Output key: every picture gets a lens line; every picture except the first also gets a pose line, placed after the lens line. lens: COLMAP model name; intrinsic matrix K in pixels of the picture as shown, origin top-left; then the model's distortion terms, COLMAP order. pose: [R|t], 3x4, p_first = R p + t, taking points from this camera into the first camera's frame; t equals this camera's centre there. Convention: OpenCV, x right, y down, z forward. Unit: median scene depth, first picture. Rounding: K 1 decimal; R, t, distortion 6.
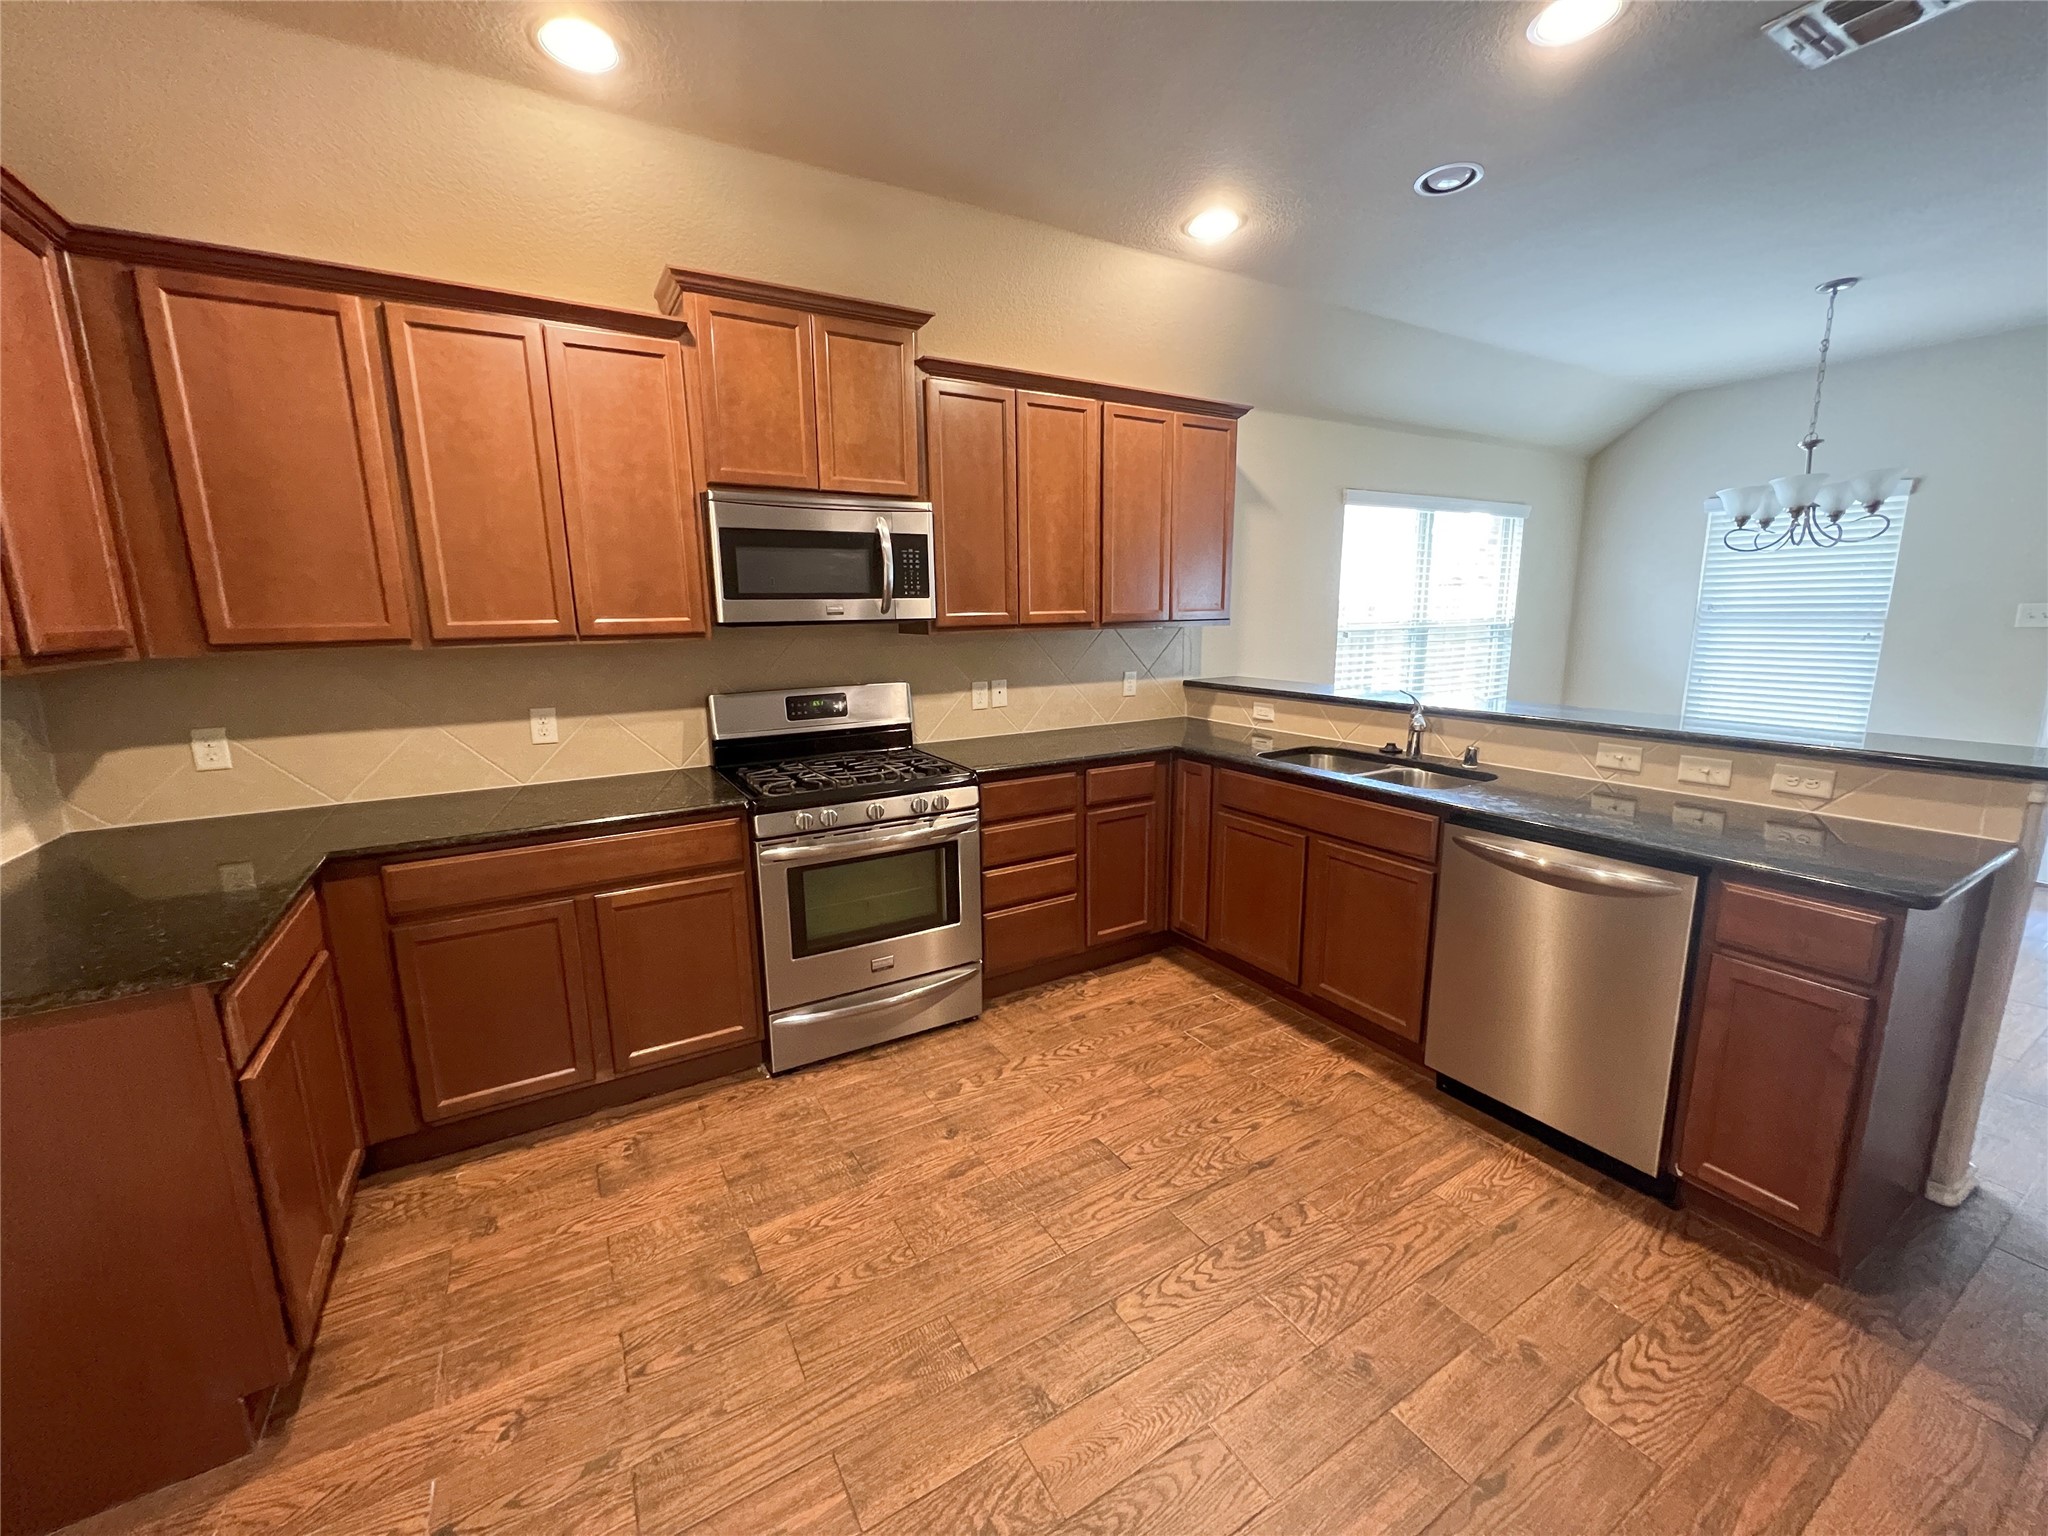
lens RADIAL K [[822.3, 0, 1024.8], [0, 822.3, 773.7], [0, 0, 1]] dist [-0.001022, 0.000018]
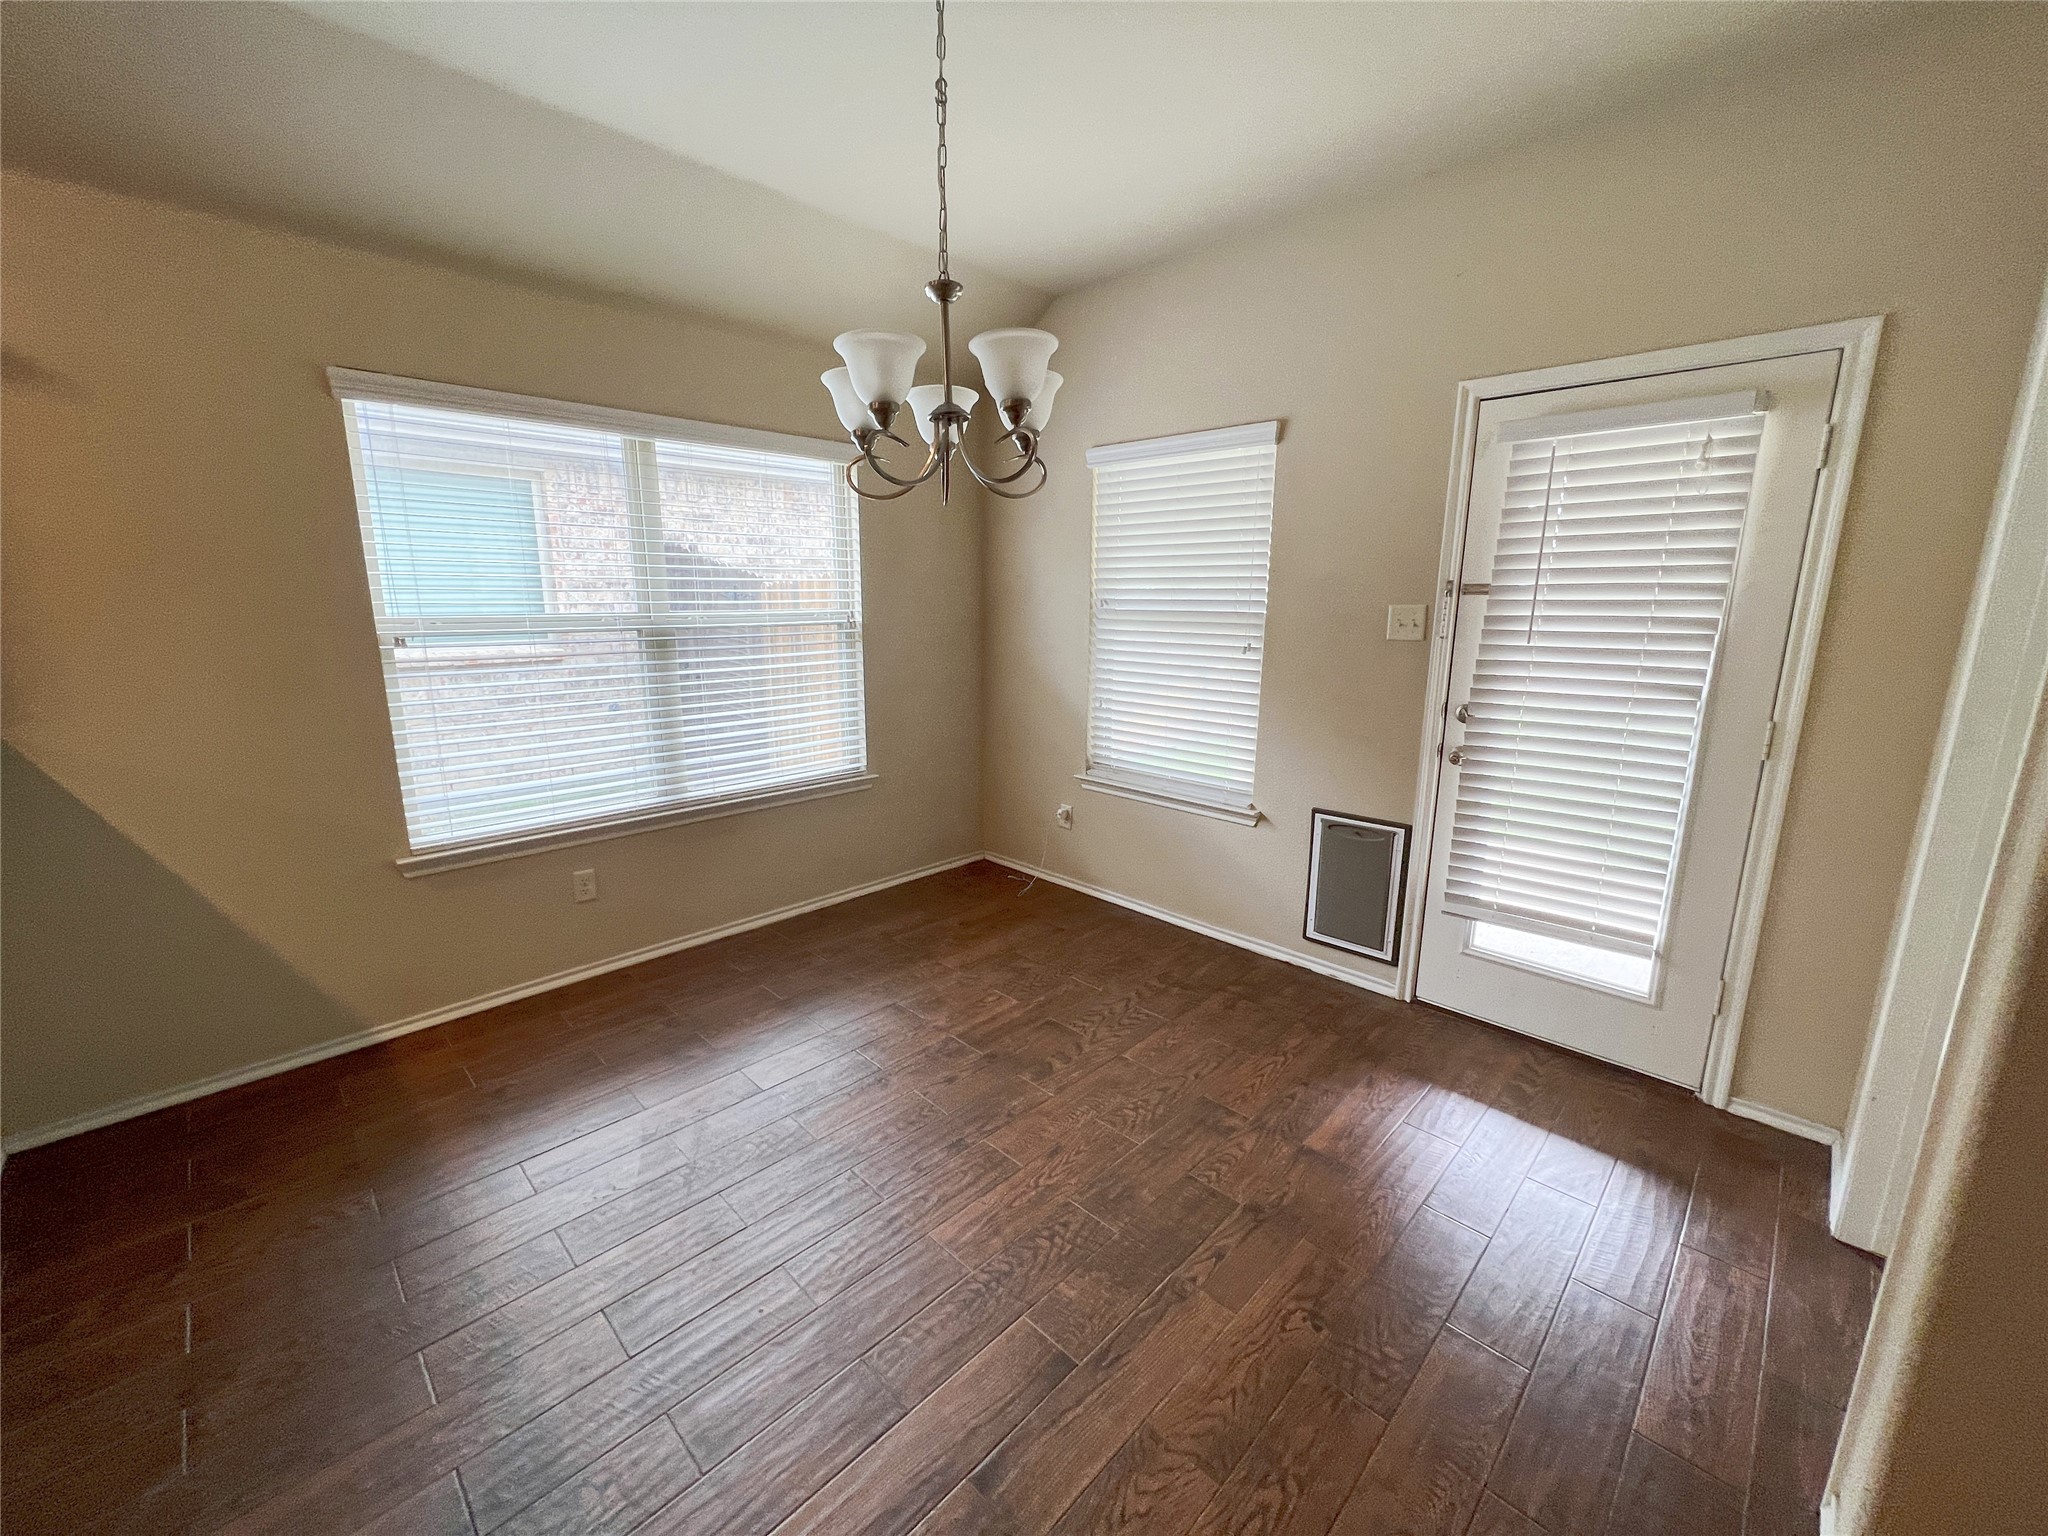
lens RADIAL K [[818.2, 0, 1017.3], [0, 818.2, 763.5], [0, 0, 1]] dist [0.000159, 0.000704]
pose [[0.968618, -0.032367, 0.246437, 0.938008], [0.030277, 0.999466, 0.012268, -0.118118], [-0.246703, -0.004421, 0.969081, 0.526673]]
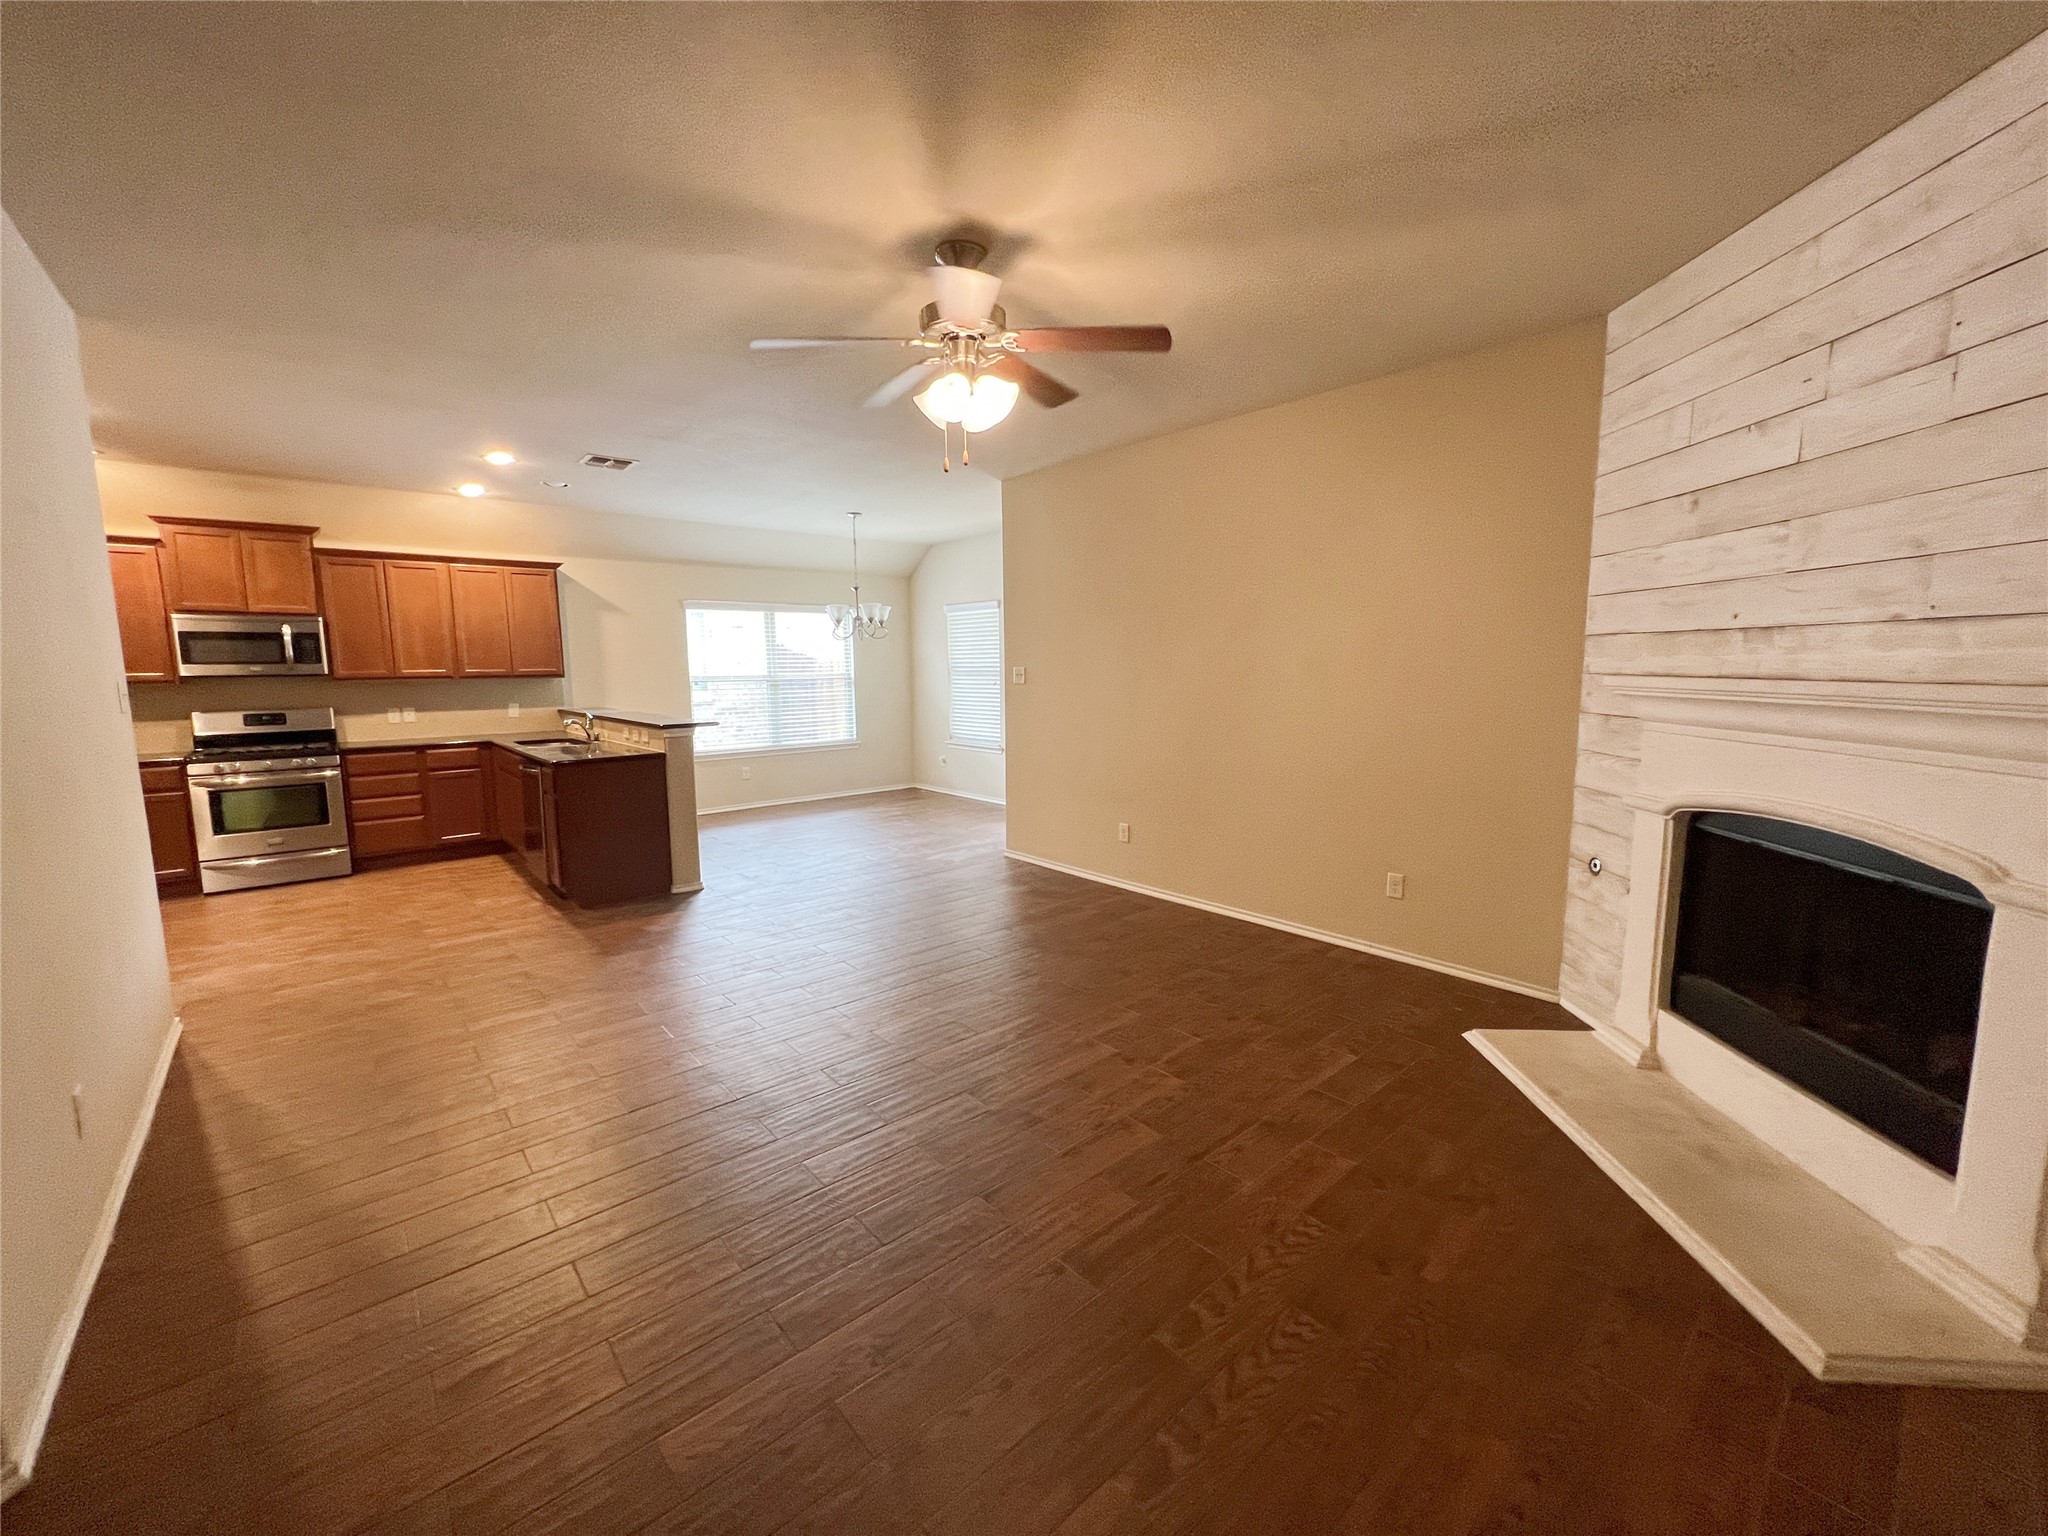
lens RADIAL K [[818.2, 0, 1017.3], [0, 818.2, 763.5], [0, 0, 1]] dist [0.000159, 0.000704]
pose [[0.984176, -0.020324, 0.176024, 1.068006], [0.034144, 0.996535, -0.075843, 0.211552], [-0.173873, 0.080653, 0.981460, -1.097205]]
